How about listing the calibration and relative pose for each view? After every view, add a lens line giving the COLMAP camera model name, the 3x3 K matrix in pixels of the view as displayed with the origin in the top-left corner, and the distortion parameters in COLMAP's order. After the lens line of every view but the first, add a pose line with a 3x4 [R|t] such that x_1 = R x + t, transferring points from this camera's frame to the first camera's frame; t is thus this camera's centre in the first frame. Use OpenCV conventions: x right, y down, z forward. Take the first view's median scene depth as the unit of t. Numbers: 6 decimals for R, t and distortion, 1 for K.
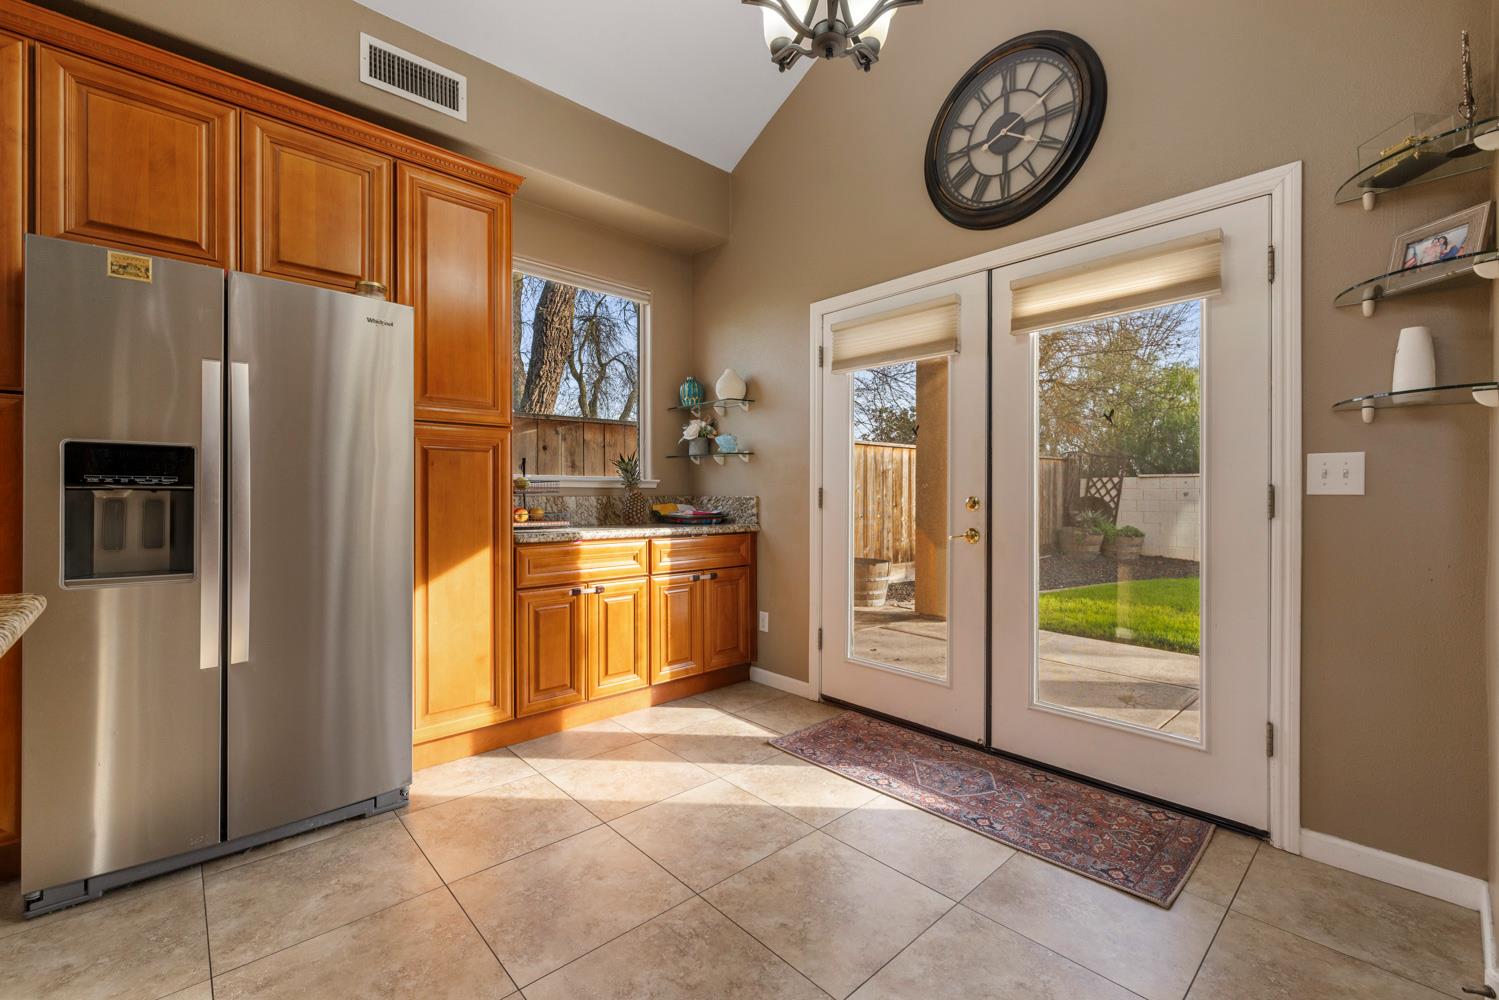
lens RADIAL K [[635.1, 0, 754.8], [0, 635.1, 494.0], [0, 0, 1]] dist [0.002501, 0.000204]
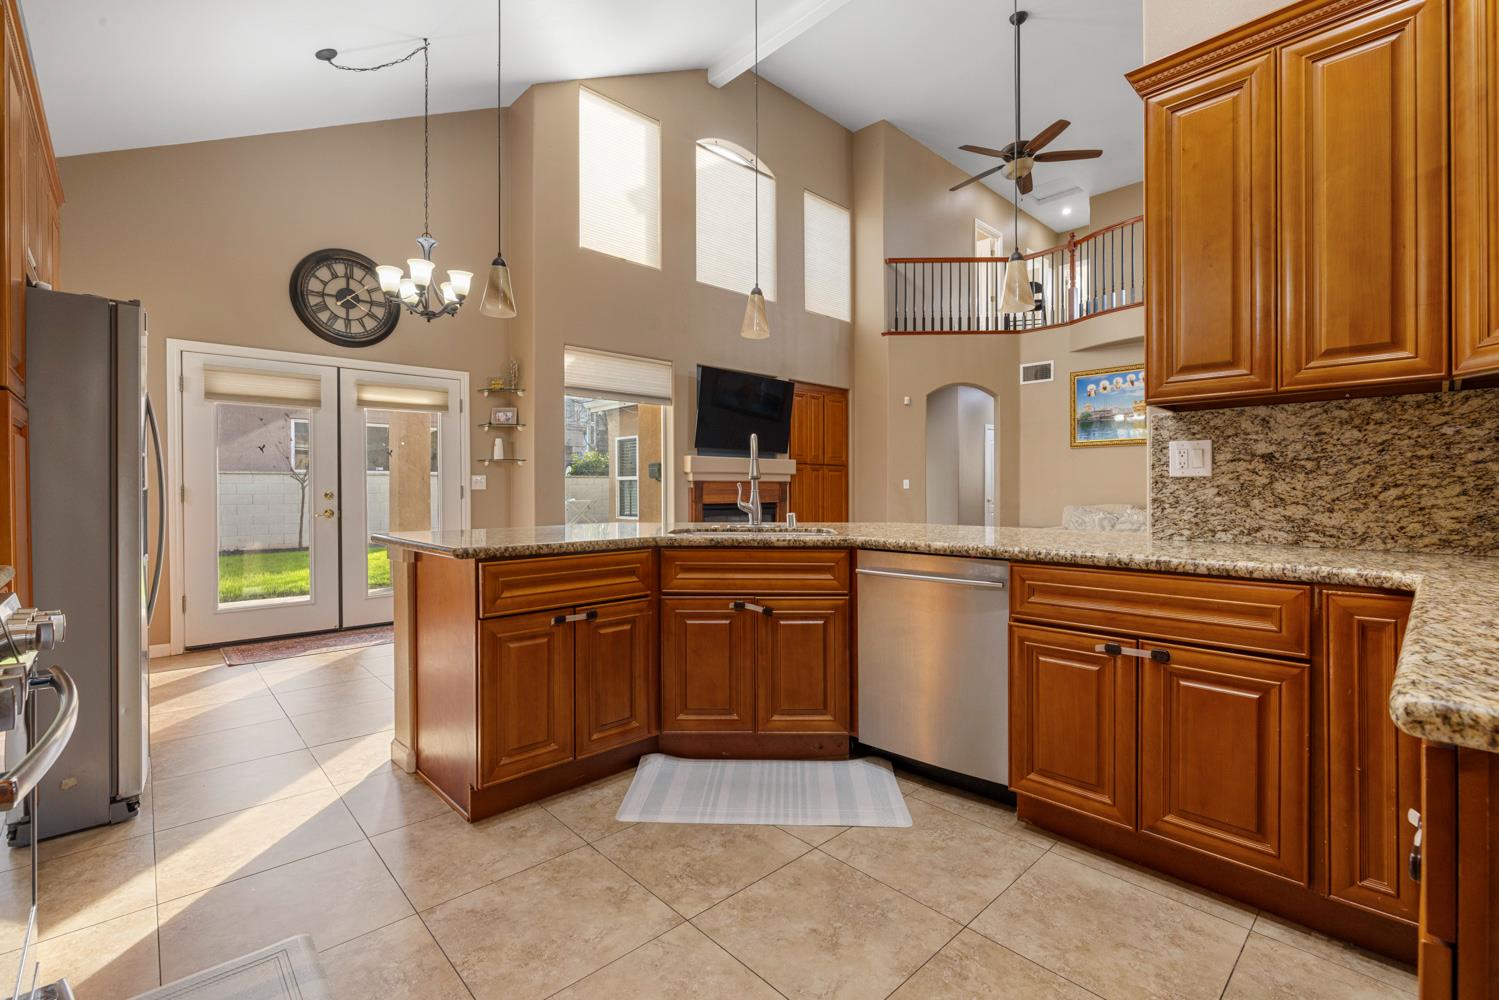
lens RADIAL K [[655.1, 0, 746.8], [0, 655.1, 493.8], [0, 0, 1]] dist [-0.002044, -0.000578]
pose [[-0.005026, -0.011161, 0.999925, -1.586072], [0.002071, 0.999935, 0.011172, -0.008841], [-0.999985, 0.002127, -0.005003, -0.171386]]
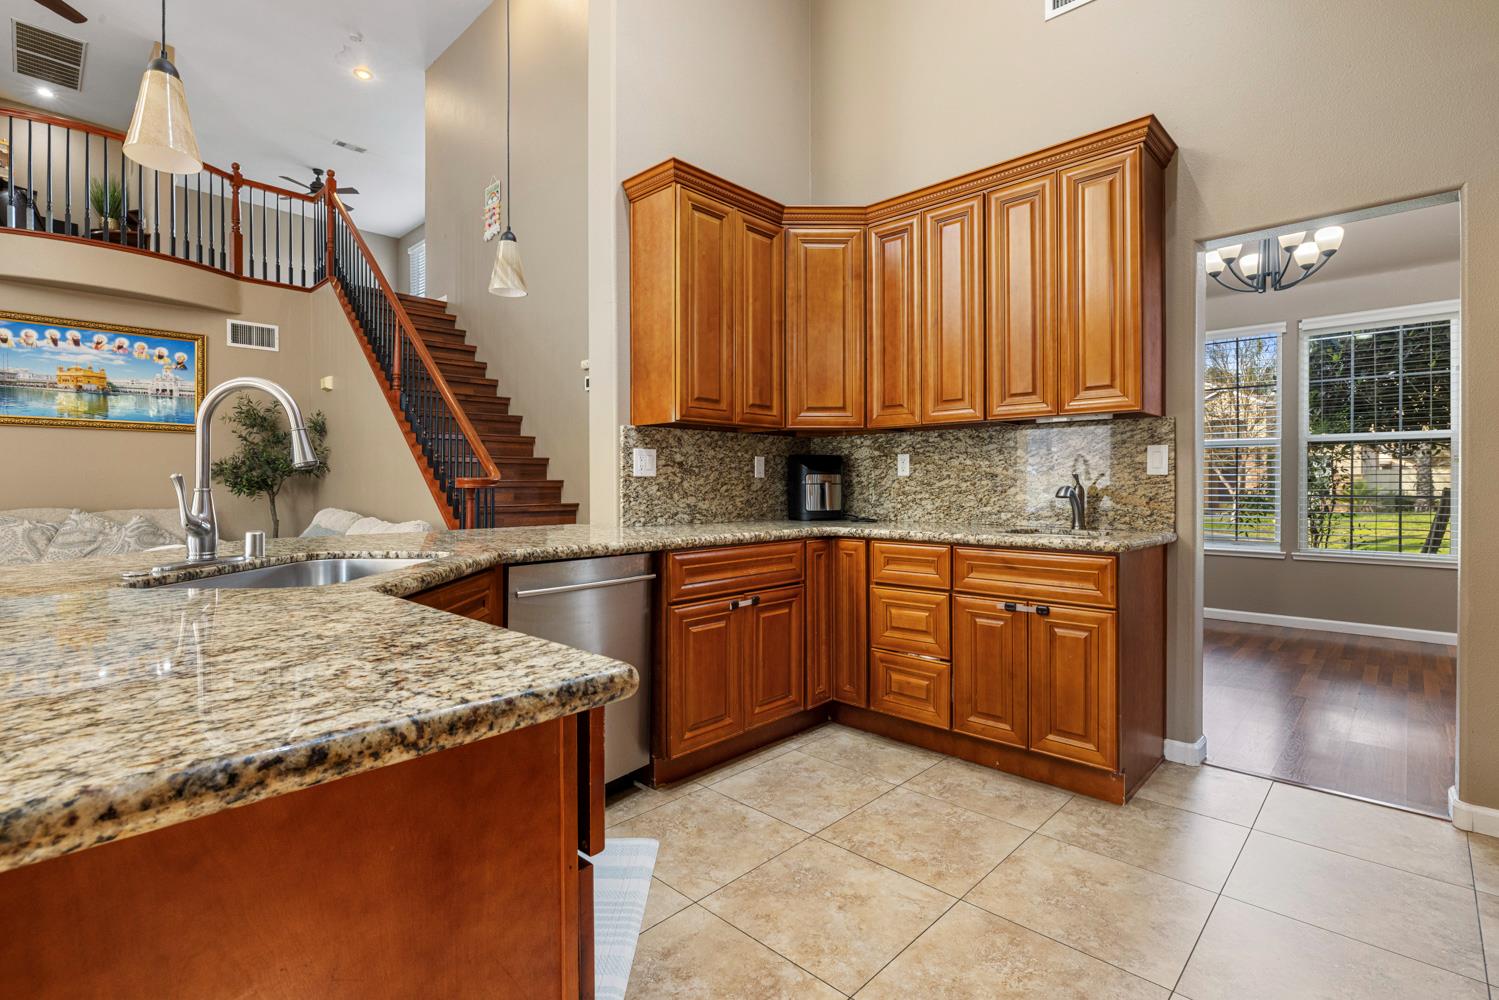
lens RADIAL K [[697.9, 0, 747.5], [0, 697.9, 488.3], [0, 0, 1]] dist [-0.005931, 0.001137]
pose [[-0.998434, -0.002790, -0.055878, -0.815501], [-0.002999, 0.999989, 0.003662, -0.005099], [0.055868, 0.003824, -0.998431, 0.463675]]
